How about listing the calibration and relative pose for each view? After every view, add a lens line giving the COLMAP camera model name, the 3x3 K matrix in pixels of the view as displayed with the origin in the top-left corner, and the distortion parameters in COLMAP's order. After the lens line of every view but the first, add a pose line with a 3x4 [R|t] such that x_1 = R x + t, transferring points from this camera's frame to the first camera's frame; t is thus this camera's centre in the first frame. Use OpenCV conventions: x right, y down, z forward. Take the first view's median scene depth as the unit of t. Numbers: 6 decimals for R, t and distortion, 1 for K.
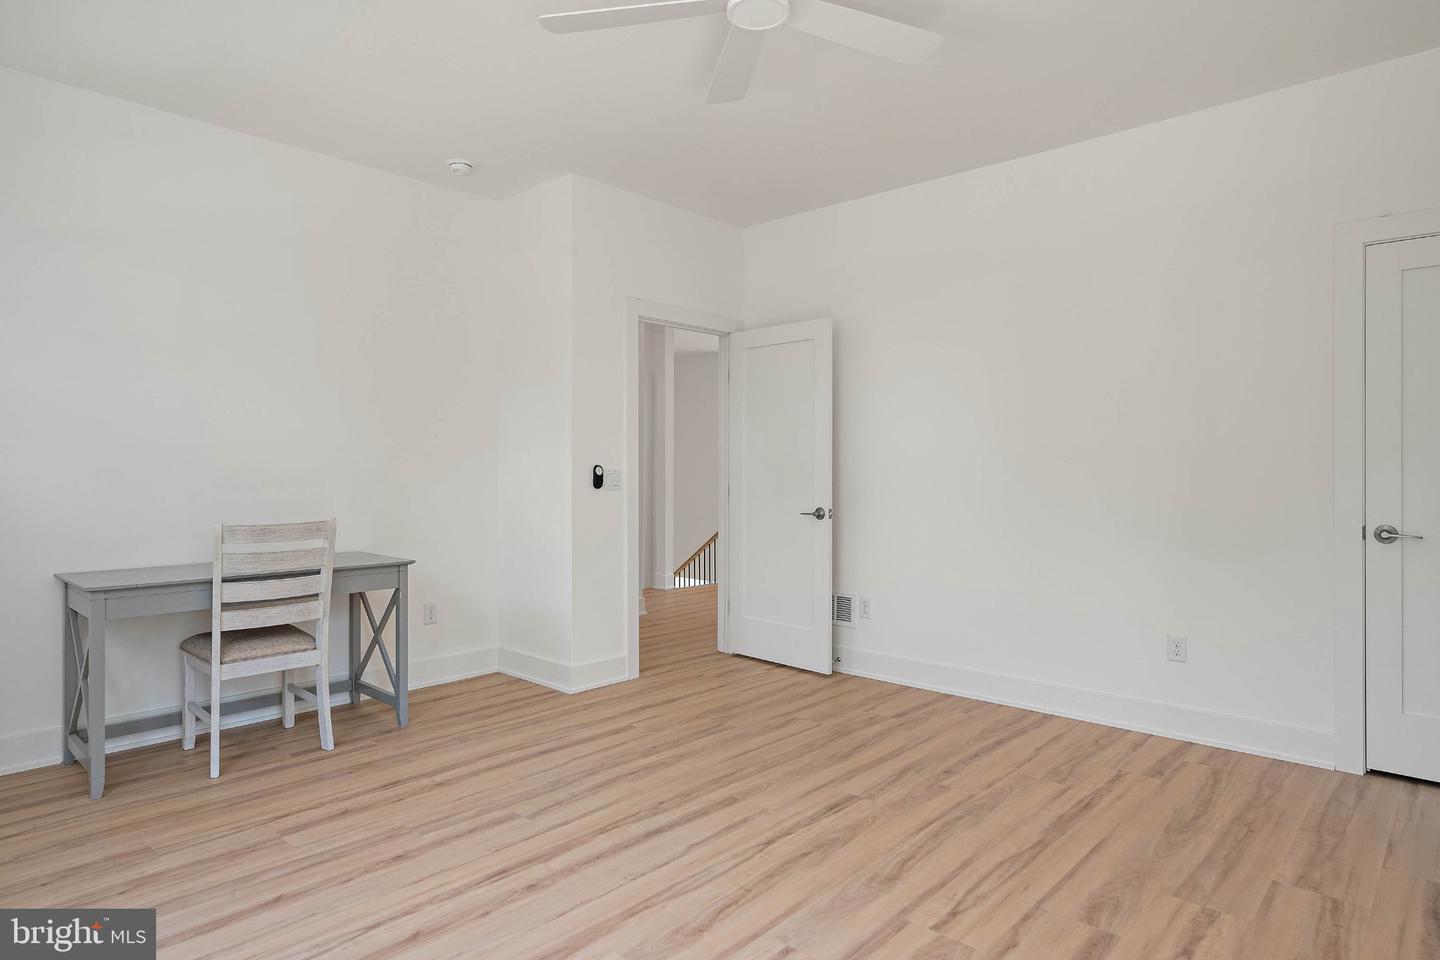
lens RADIAL K [[817.2, 0, 720.0], [0, 817.2, 480.0], [0, 0, 1]] dist [0.000801, 0.000131]
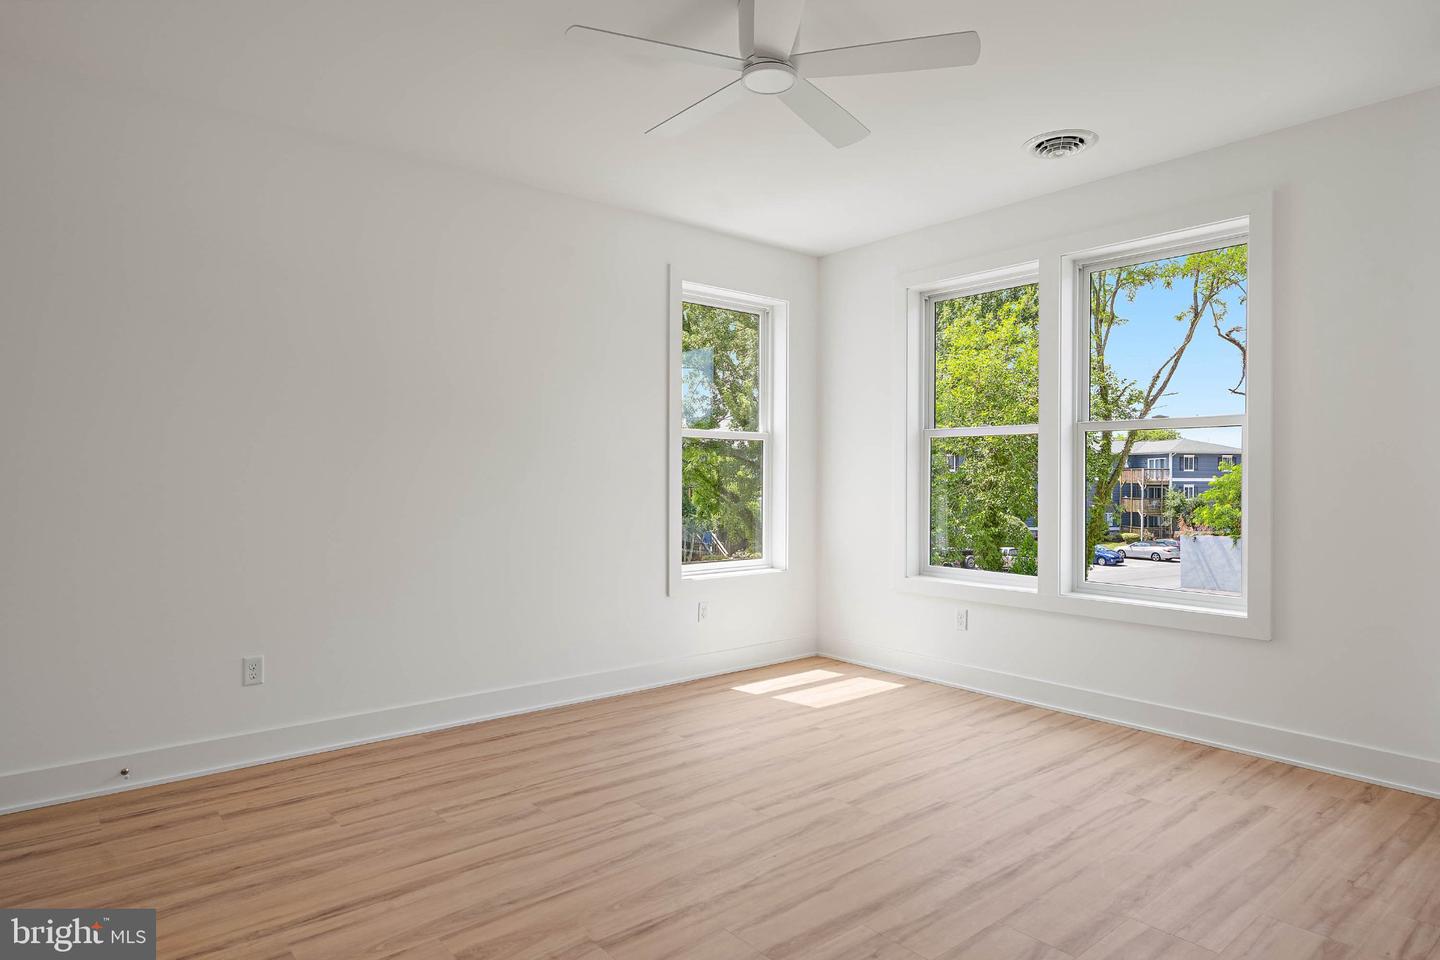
lens RADIAL K [[817.2, 0, 720.0], [0, 817.2, 480.0], [0, 0, 1]] dist [0.000801, 0.000131]
pose [[-0.991621, -0.003533, 0.129132, -0.033802], [-0.002035, 0.999929, 0.011732, -0.039212], [-0.129164, 0.011371, -0.991558, 2.123510]]
